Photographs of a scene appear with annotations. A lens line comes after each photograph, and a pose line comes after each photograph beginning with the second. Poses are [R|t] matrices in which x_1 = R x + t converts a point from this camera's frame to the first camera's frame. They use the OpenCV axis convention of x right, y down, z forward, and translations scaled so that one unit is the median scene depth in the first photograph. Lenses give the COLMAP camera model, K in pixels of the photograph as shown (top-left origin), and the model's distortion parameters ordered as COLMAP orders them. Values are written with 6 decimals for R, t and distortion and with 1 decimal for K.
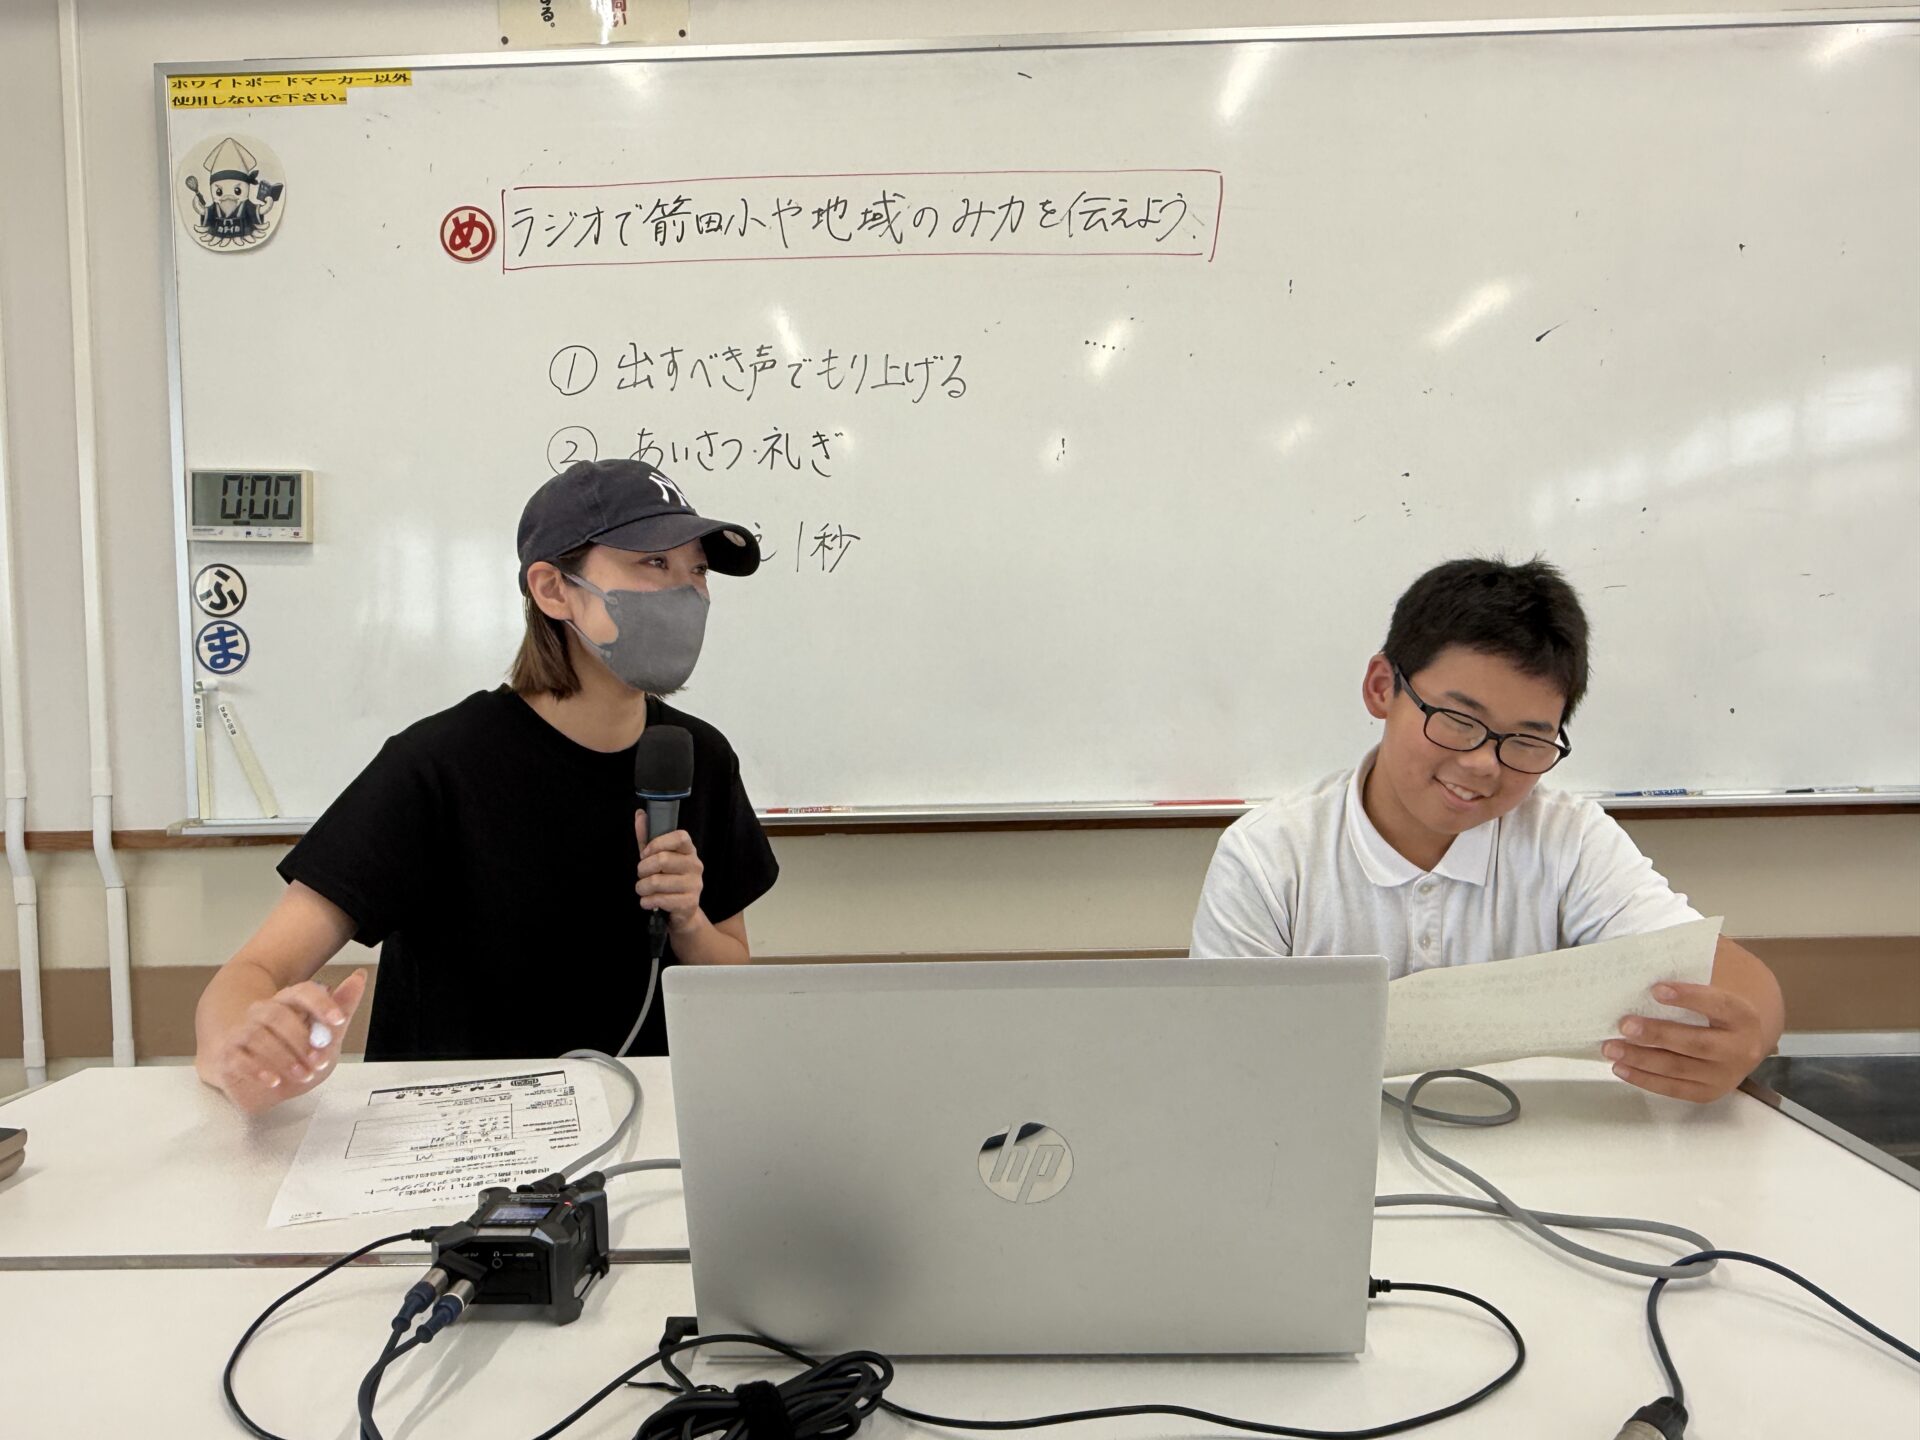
lens RADIAL K [[1446.6, 0, 960.0], [0, 1446.6, 720.0], [0, 0, 1]] dist [0.004249, -0.000456]
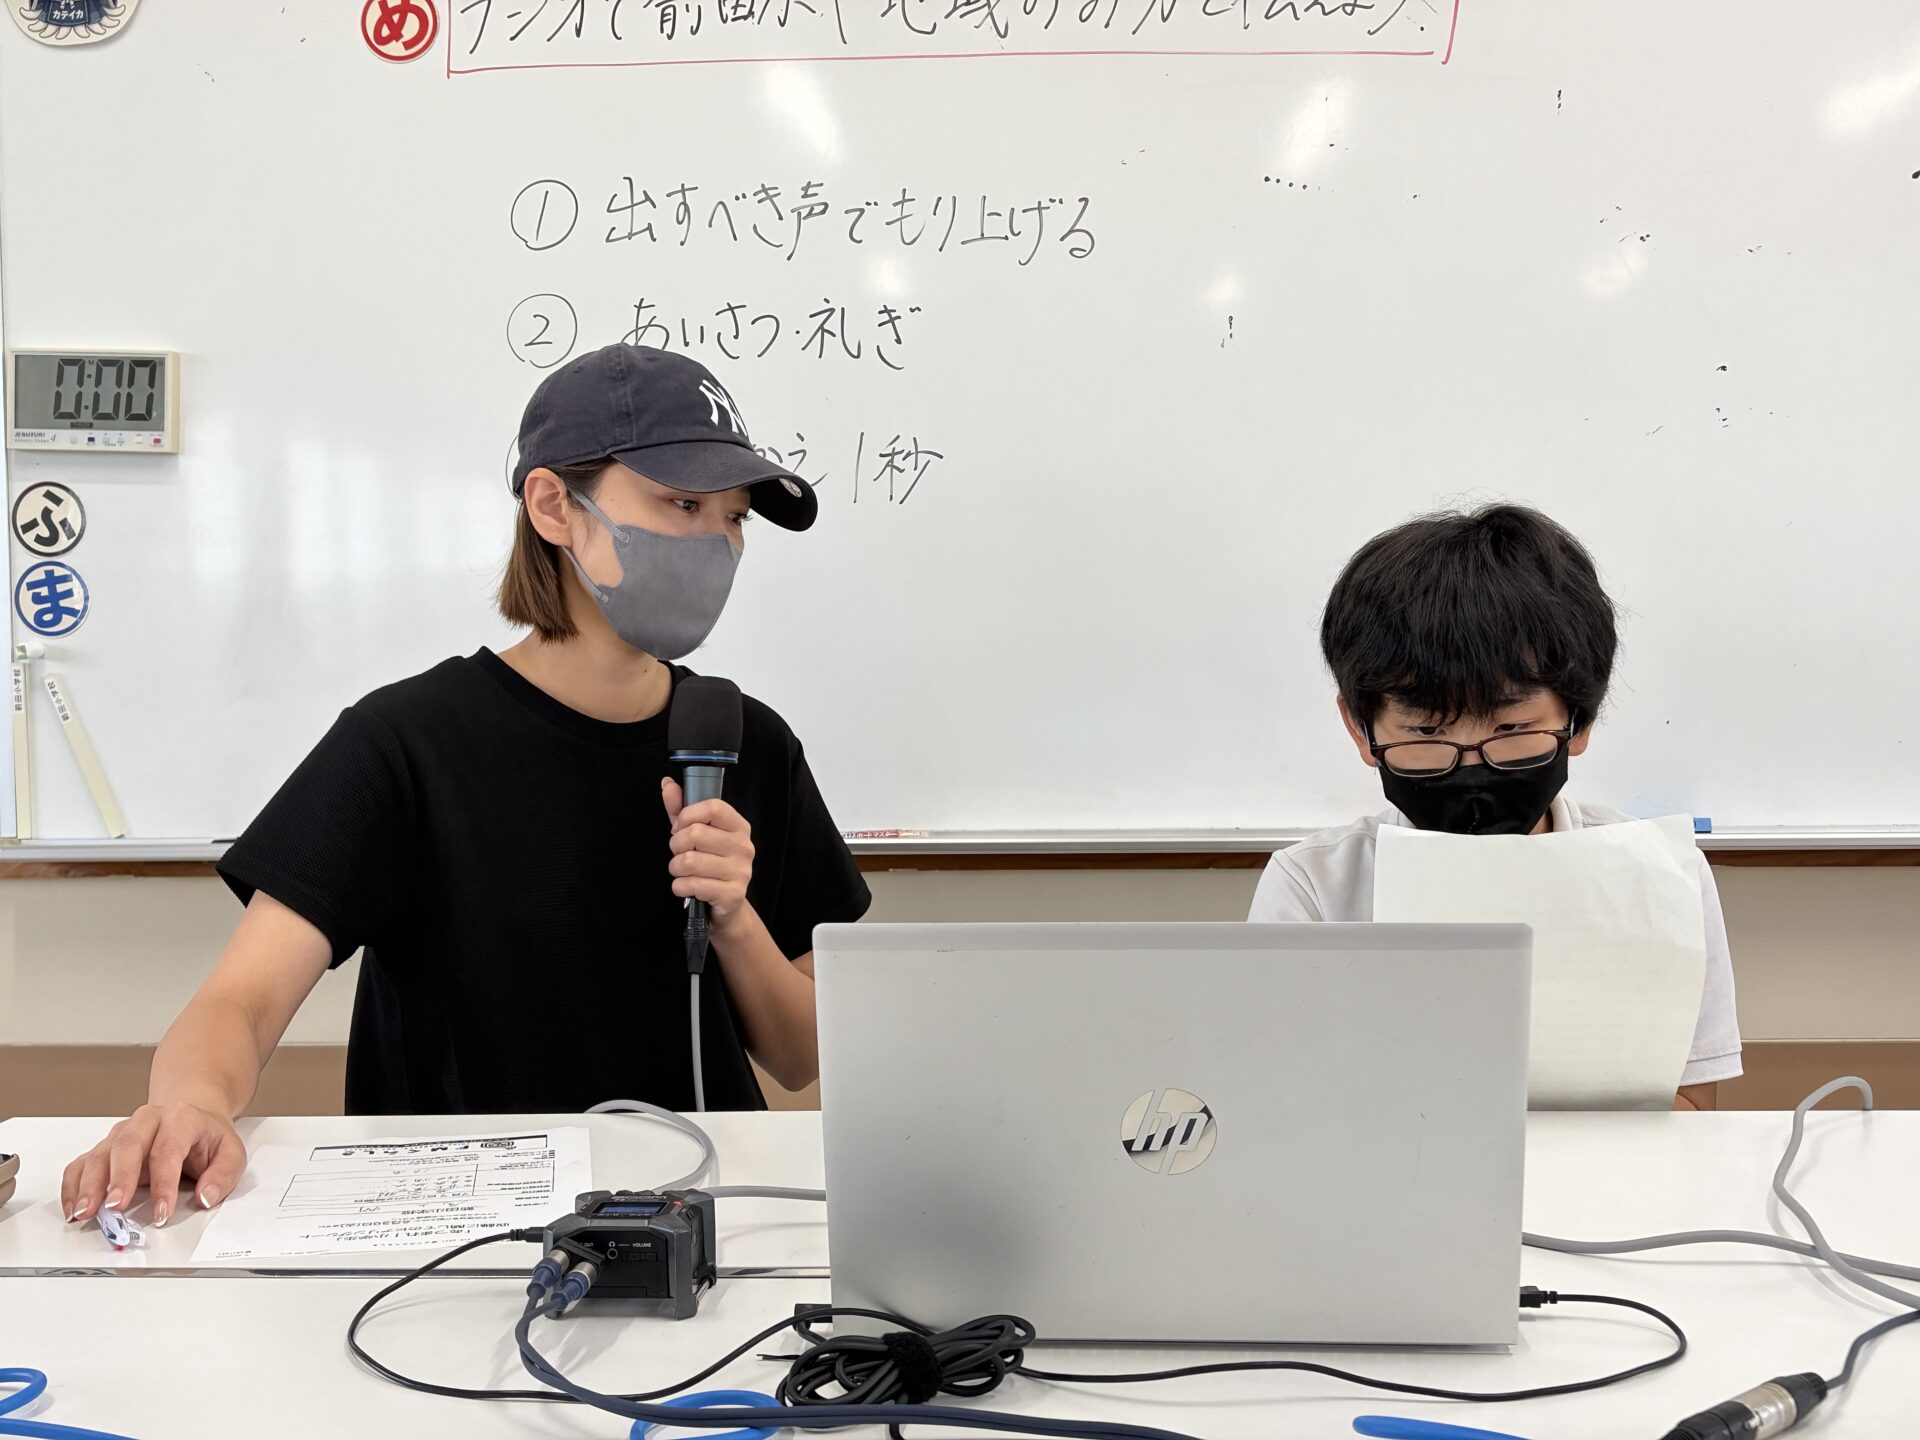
lens RADIAL K [[2541.3, 0, 958.7], [0, 2541.3, 773.3], [0, 0, 1]] dist [0.173652, -0.530735]
pose [[0.999222, 0.011920, -0.037591, -0.012106], [-0.011314, 0.999803, 0.016298, 0.010661], [0.037778, -0.015860, 0.999160, -0.261849]]
